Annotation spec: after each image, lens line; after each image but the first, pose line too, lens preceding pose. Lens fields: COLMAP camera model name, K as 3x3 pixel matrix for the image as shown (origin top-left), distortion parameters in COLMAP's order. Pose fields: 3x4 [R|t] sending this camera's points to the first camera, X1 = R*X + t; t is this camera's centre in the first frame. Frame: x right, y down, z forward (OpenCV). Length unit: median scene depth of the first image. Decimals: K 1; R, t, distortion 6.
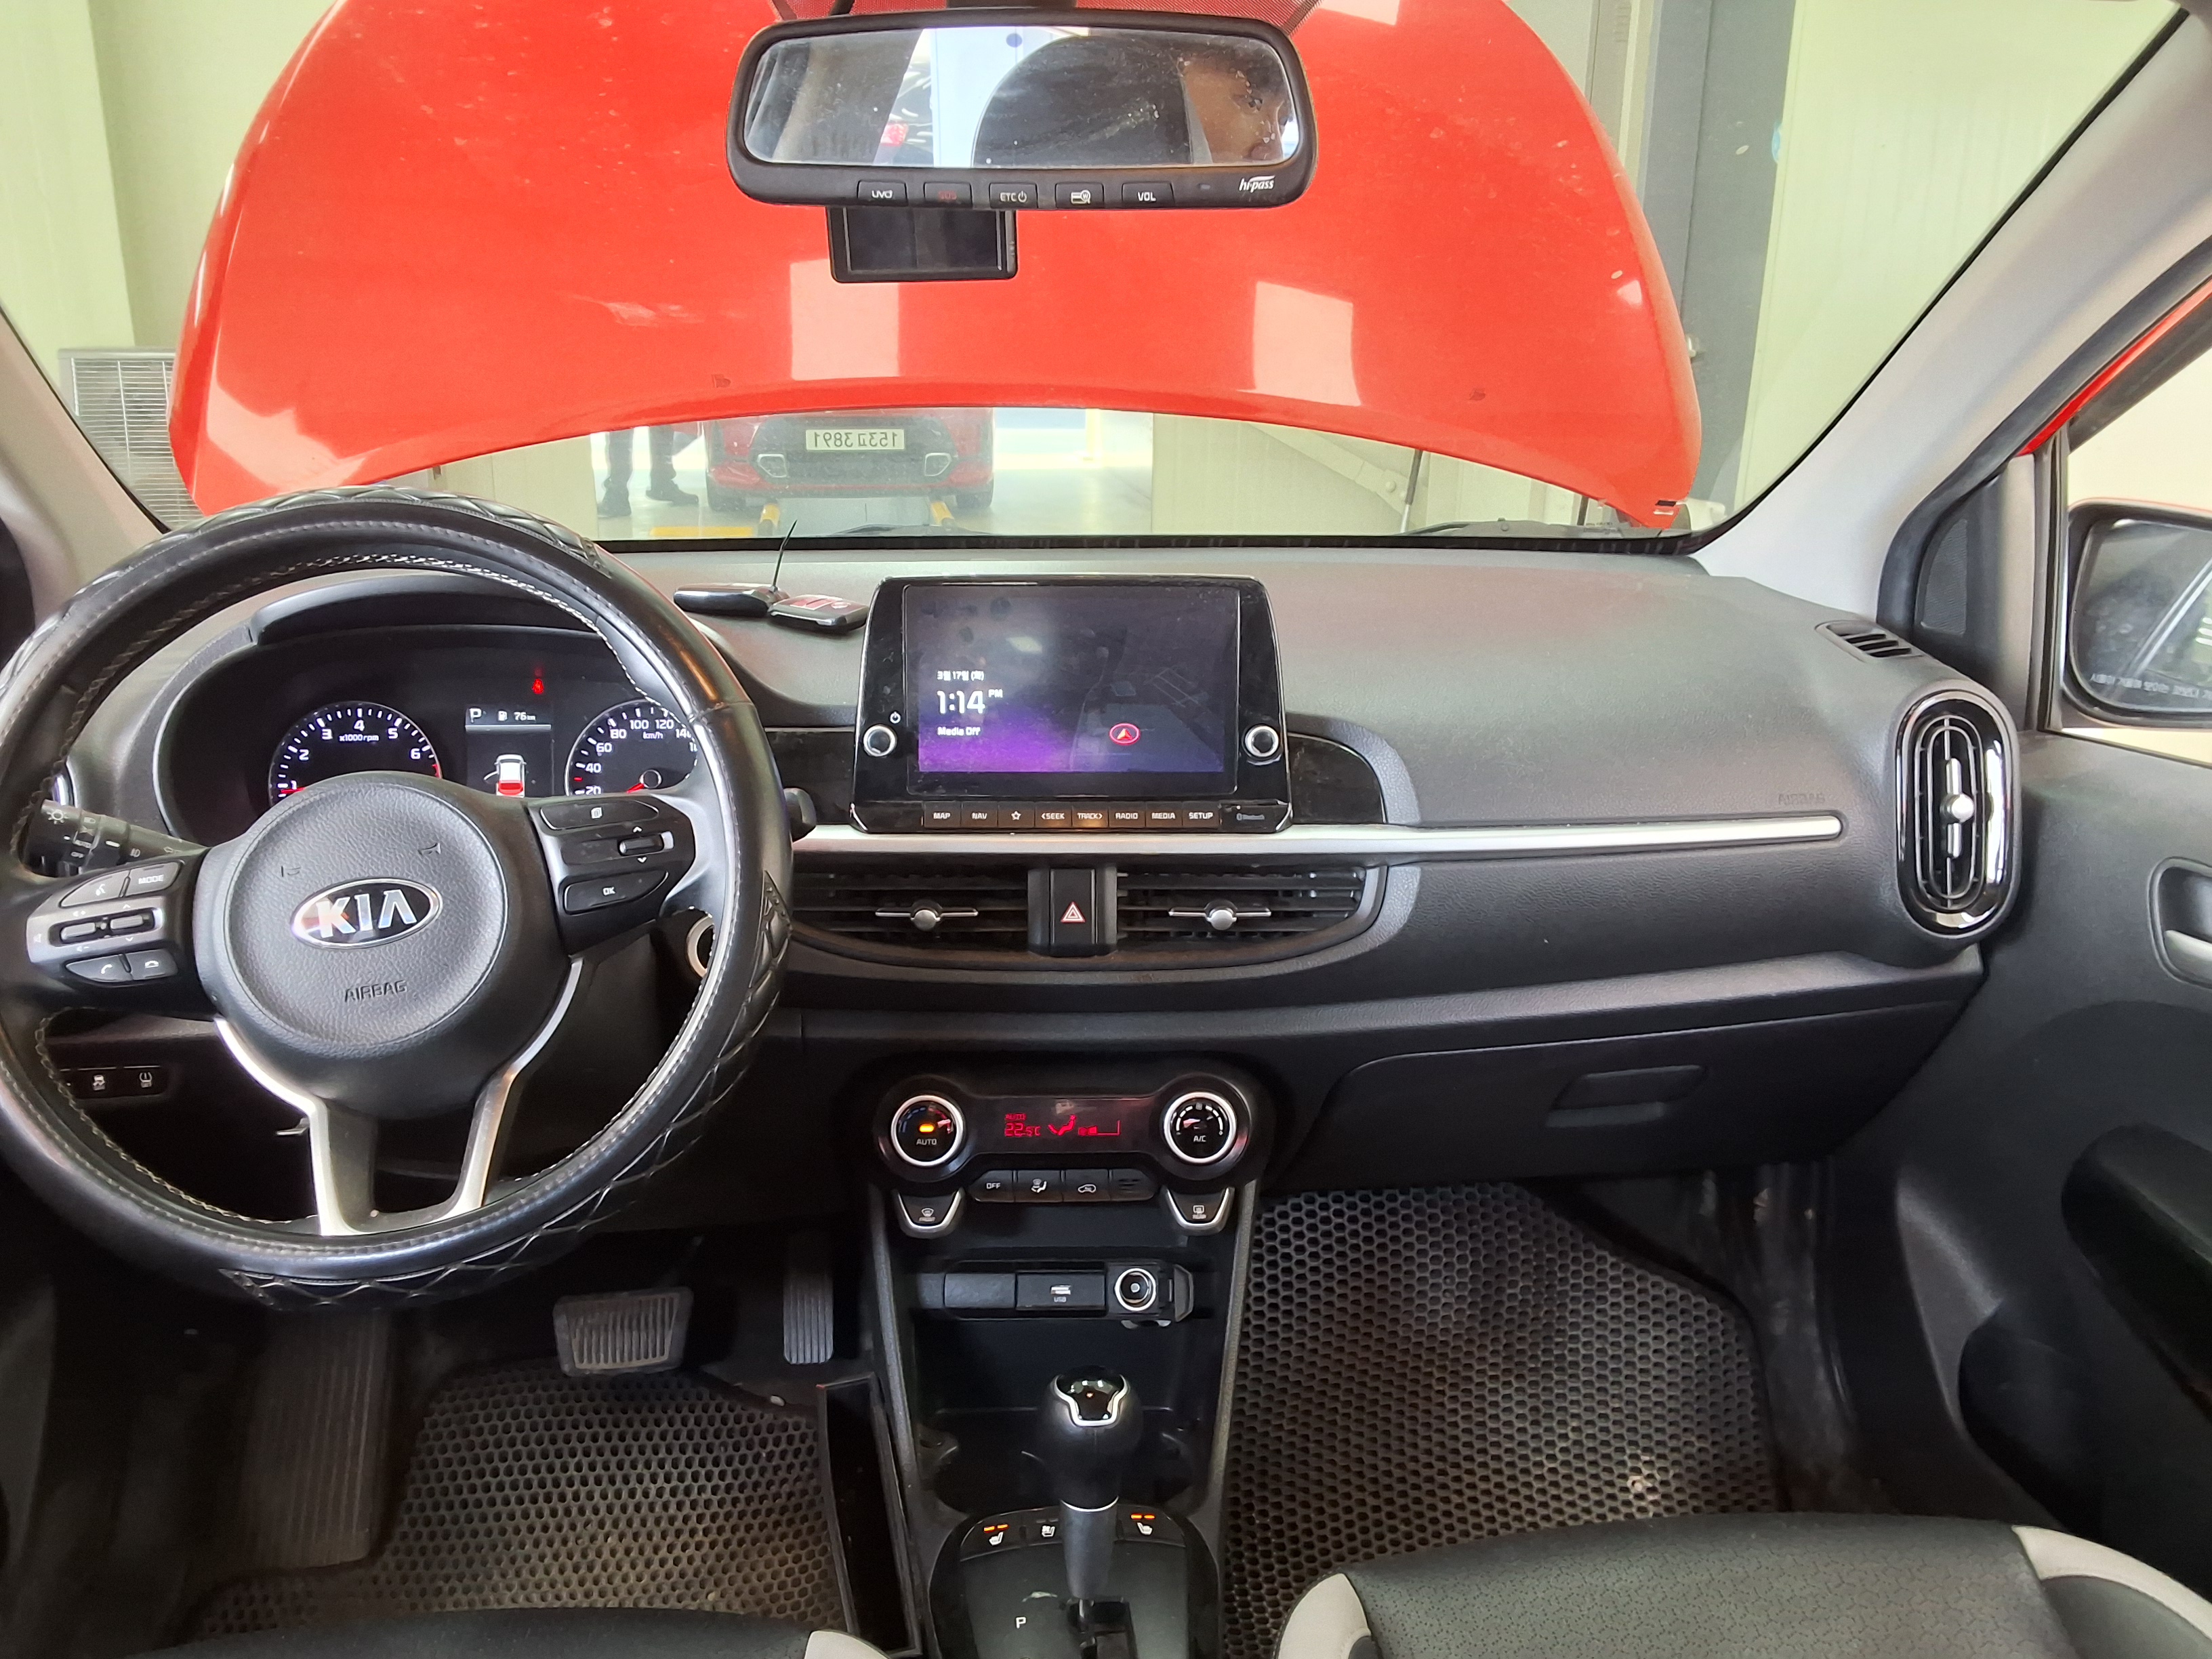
lens RADIAL K [[1743.7, 0, 1106.0], [0, 1743.7, 829.5], [0, 0, 1]] dist [0.121926, -0.232829]
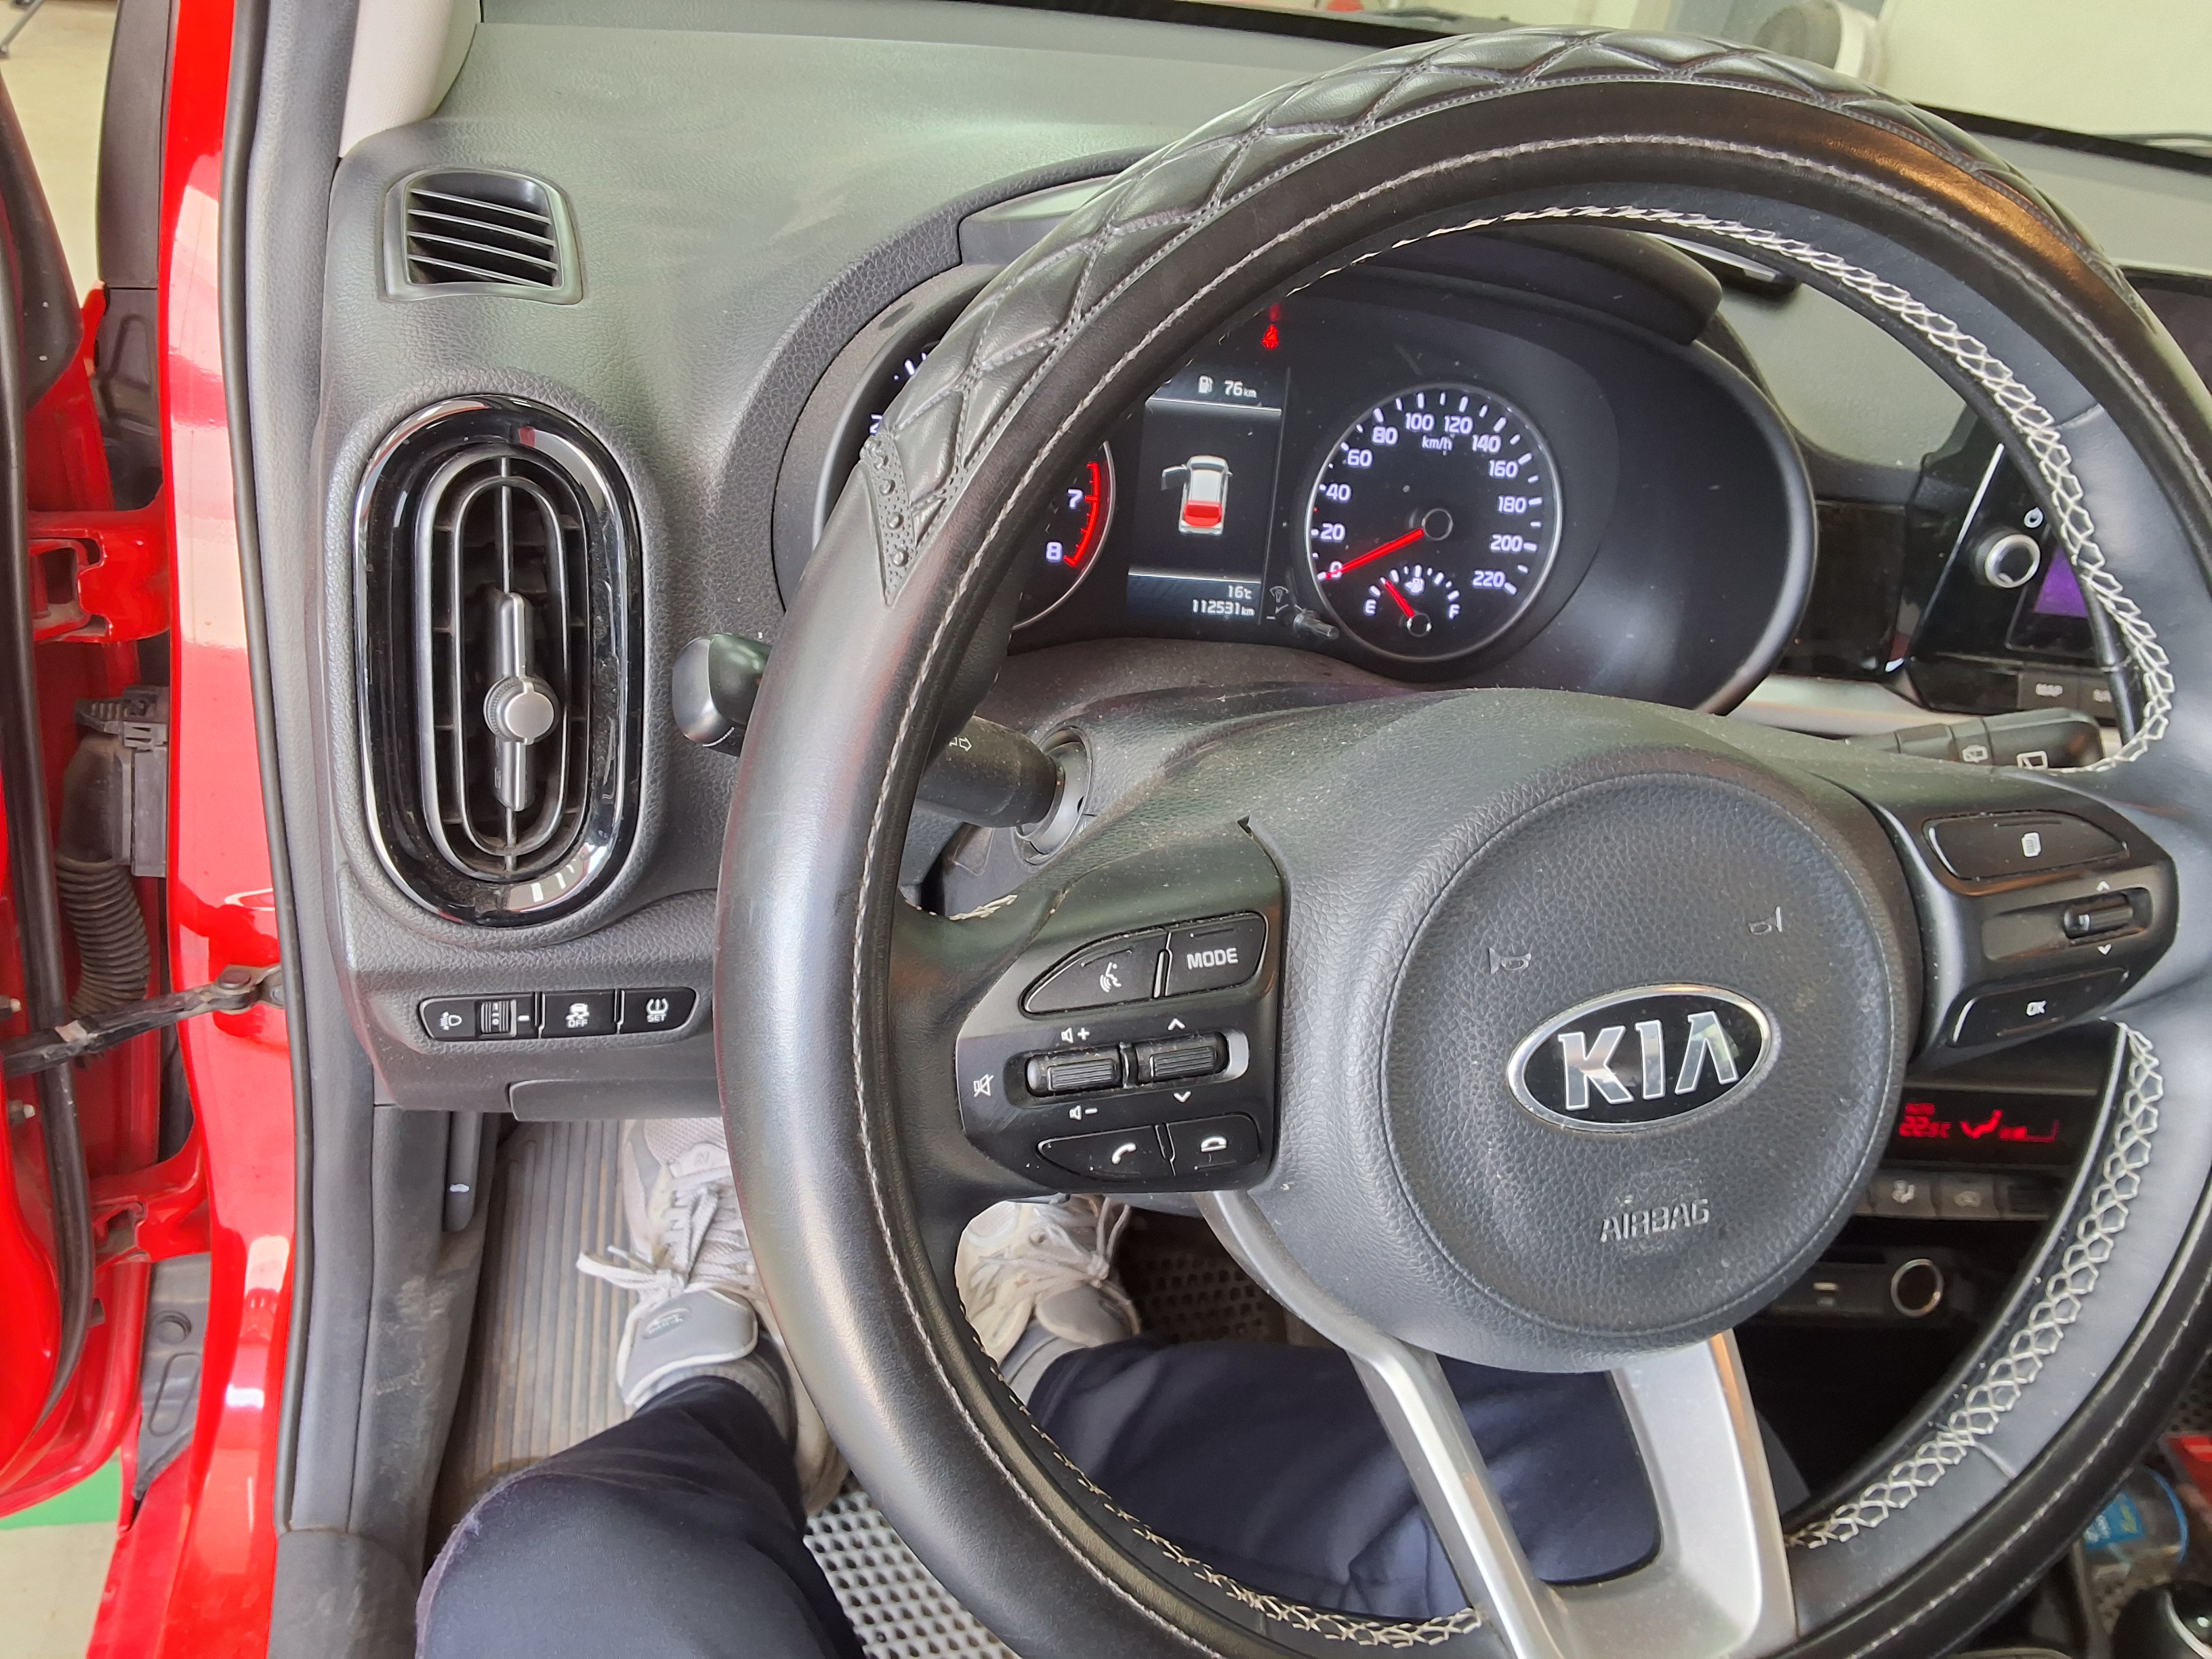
lens RADIAL K [[1743.7, 0, 1106.0], [0, 1743.7, 829.5], [0, 0, 1]] dist [0.121926, -0.232829]
pose [[0.984834, 0.077133, 0.155414, -0.454486], [-0.120633, 0.948215, 0.293830, -0.091840], [-0.124701, -0.308122, 0.943139, 0.429729]]
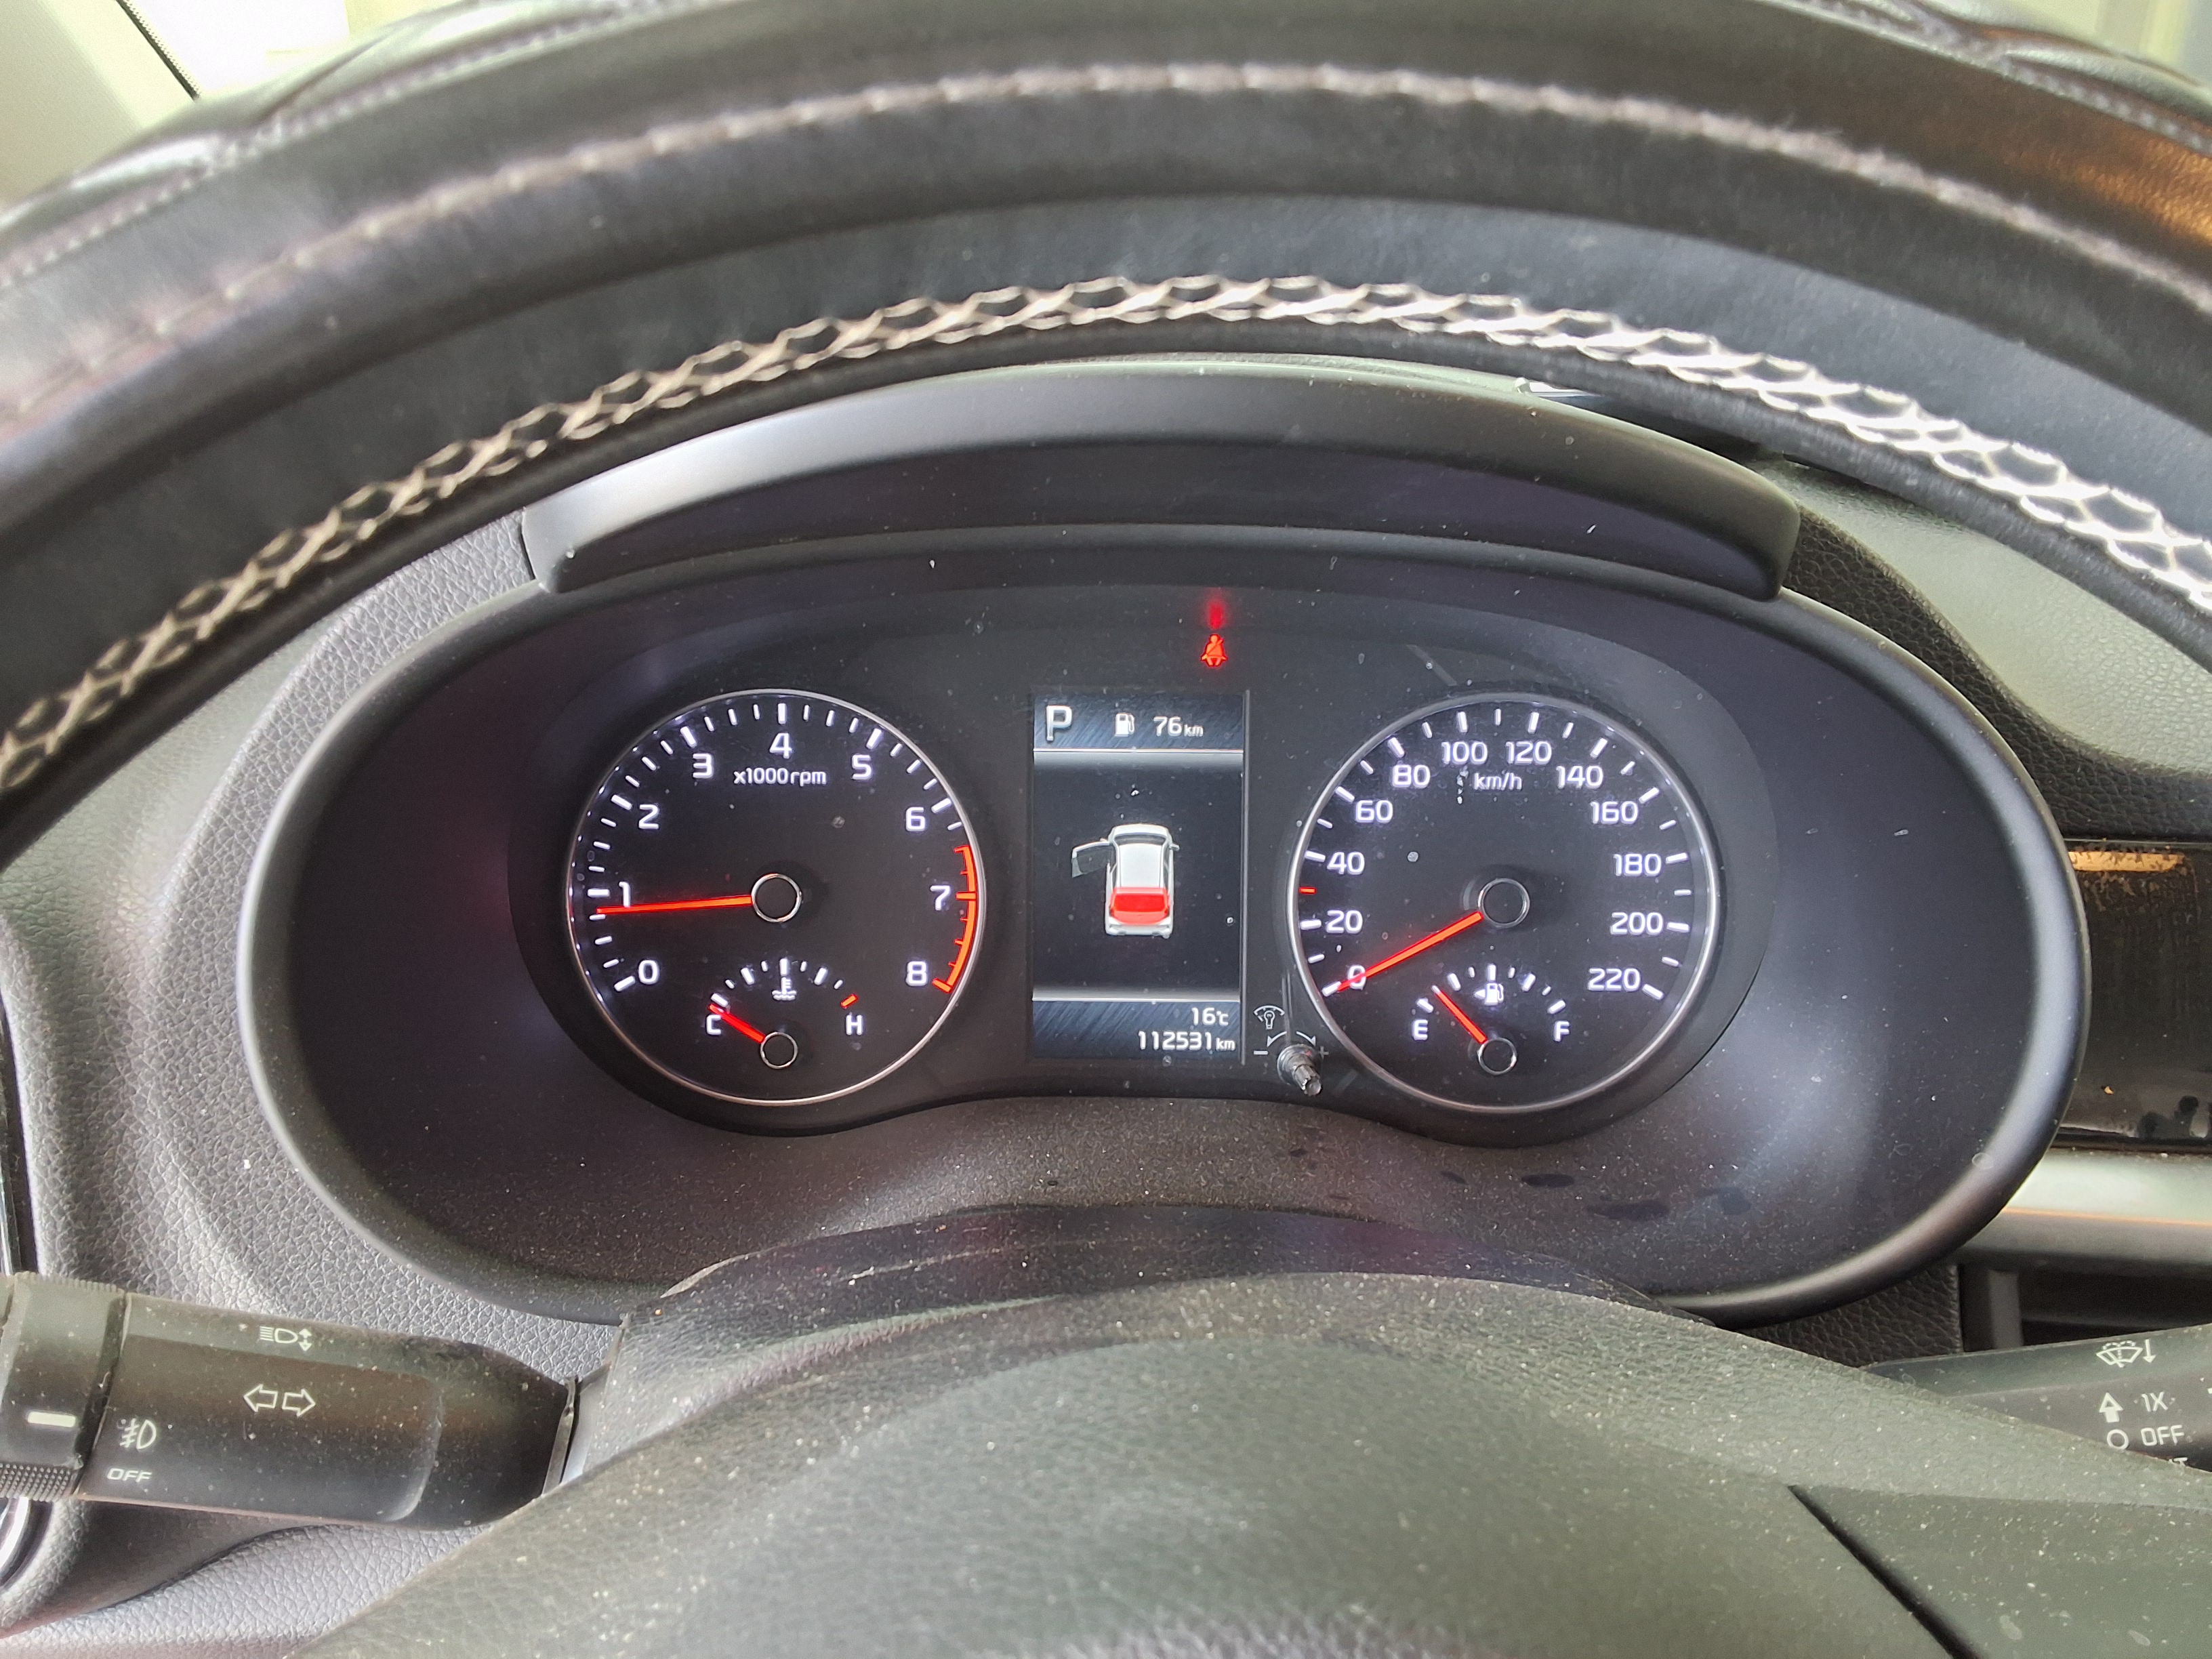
lens RADIAL K [[1743.7, 0, 1106.0], [0, 1743.7, 829.5], [0, 0, 1]] dist [0.121926, -0.232829]
pose [[0.991802, 0.039918, -0.121391, -0.300717], [-0.024354, 0.991591, 0.127098, -0.091386], [0.125444, -0.123100, 0.984434, 0.618999]]
